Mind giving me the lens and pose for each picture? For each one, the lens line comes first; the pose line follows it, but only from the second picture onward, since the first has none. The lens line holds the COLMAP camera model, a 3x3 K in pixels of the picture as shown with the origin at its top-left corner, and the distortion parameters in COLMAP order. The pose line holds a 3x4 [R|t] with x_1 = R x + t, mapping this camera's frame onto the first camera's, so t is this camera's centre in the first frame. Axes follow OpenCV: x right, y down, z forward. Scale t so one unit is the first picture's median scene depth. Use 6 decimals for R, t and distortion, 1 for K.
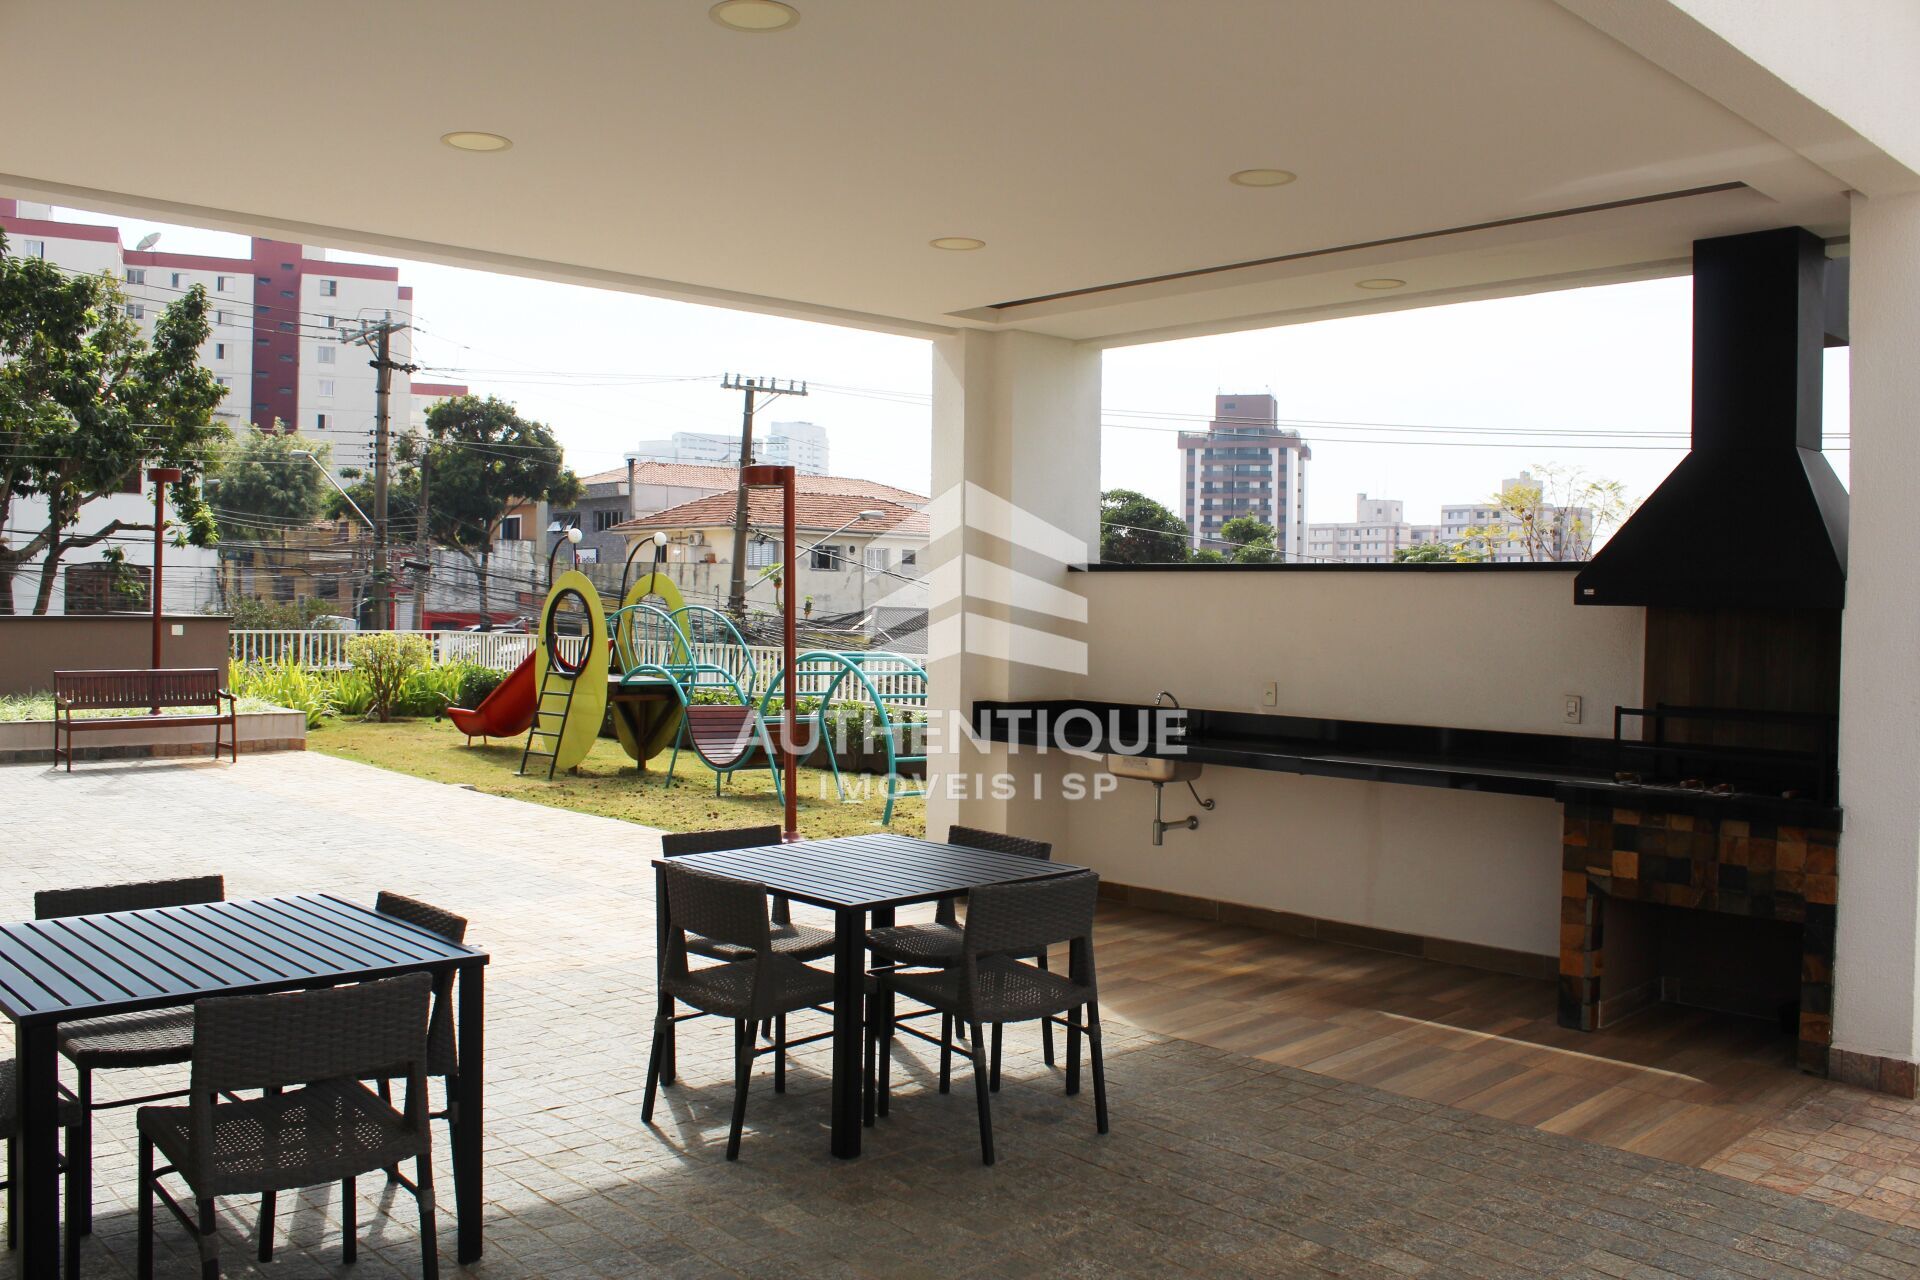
lens RADIAL K [[1603.0, 0, 965.8], [0, 1603.0, 632.6], [0, 0, 1]] dist [-0.171106, 0.153370]
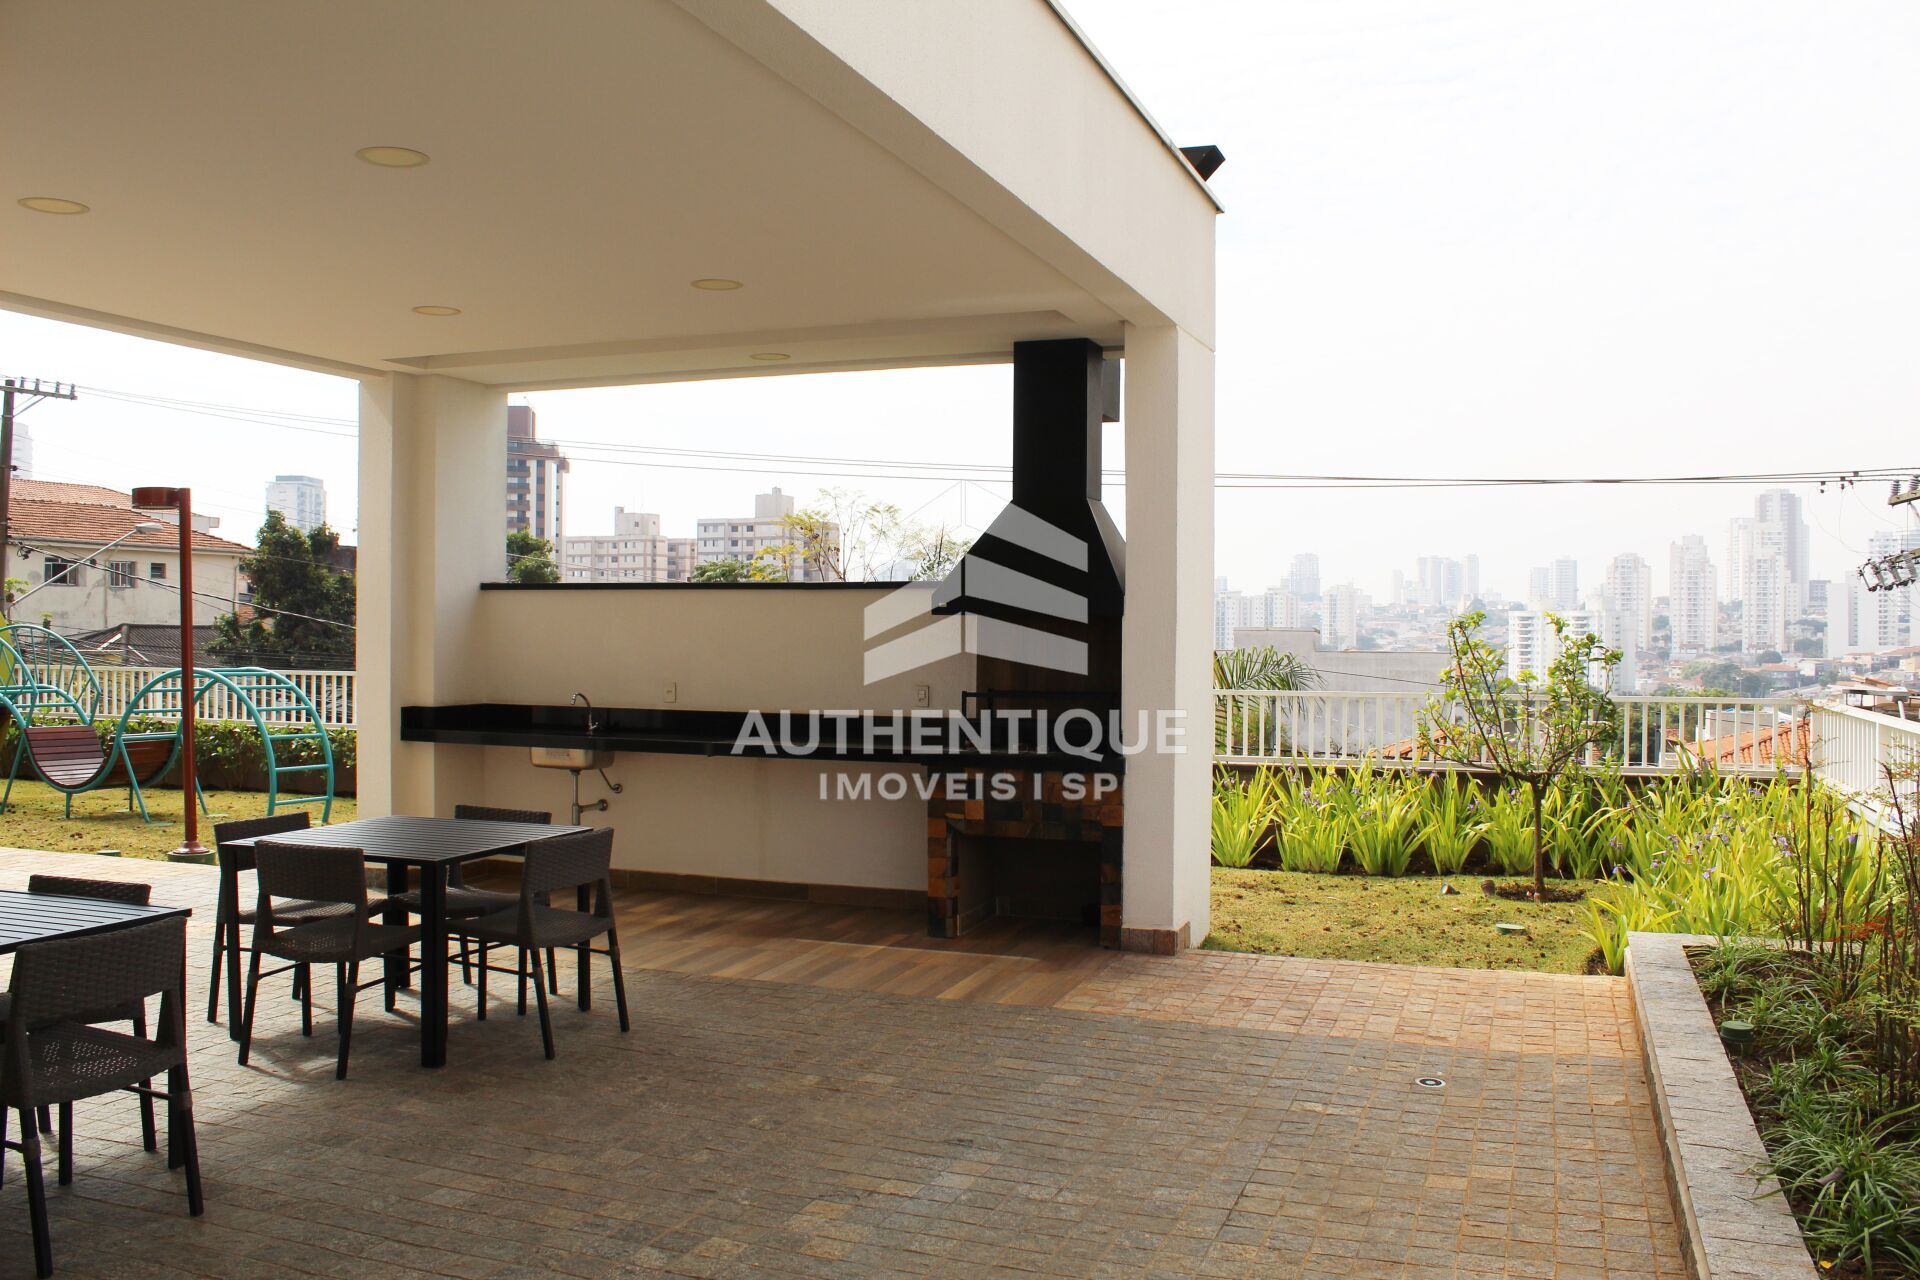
lens RADIAL K [[1603.0, 0, 965.8], [0, 1603.0, 632.6], [0, 0, 1]] dist [-0.171106, 0.153370]
pose [[0.895846, -0.013034, 0.444174, -0.197165], [0.016521, 0.999856, -0.003981, 0.003285], [-0.444058, 0.010905, 0.895932, -0.233351]]
